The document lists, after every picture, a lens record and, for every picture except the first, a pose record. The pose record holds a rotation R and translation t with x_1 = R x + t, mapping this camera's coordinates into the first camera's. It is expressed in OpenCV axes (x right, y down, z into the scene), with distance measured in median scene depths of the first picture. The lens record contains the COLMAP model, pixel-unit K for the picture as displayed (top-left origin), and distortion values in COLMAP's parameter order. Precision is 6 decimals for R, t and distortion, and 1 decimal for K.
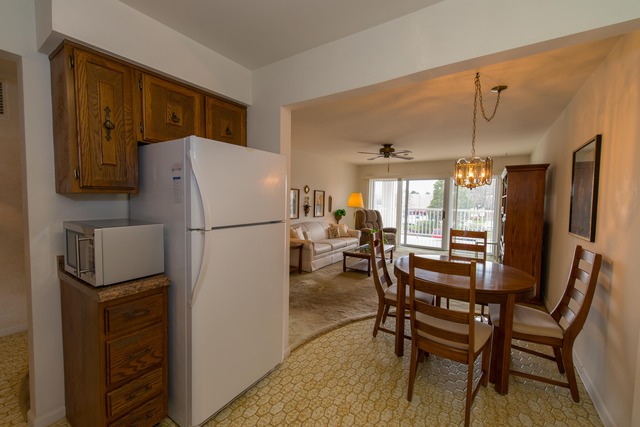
lens RADIAL K [[265.8, 0, 320.0], [0, 265.8, 213.5], [0, 0, 1]] dist [-0.000456, -0.000035]
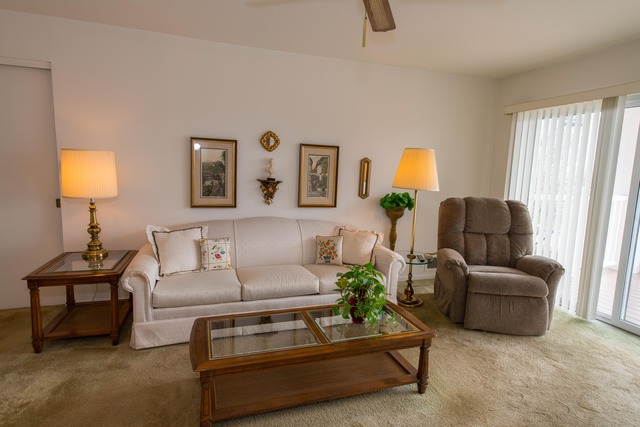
lens RADIAL K [[346.7, 0, 320.0], [0, 346.7, 213.5], [0, 0, 1]] dist [0.006481, 0.000434]
pose [[0.783724, 0.088085, -0.614831, 0.336150], [-0.053803, 0.995800, 0.074082, -0.018907], [0.618774, -0.024980, 0.785172, 0.558766]]
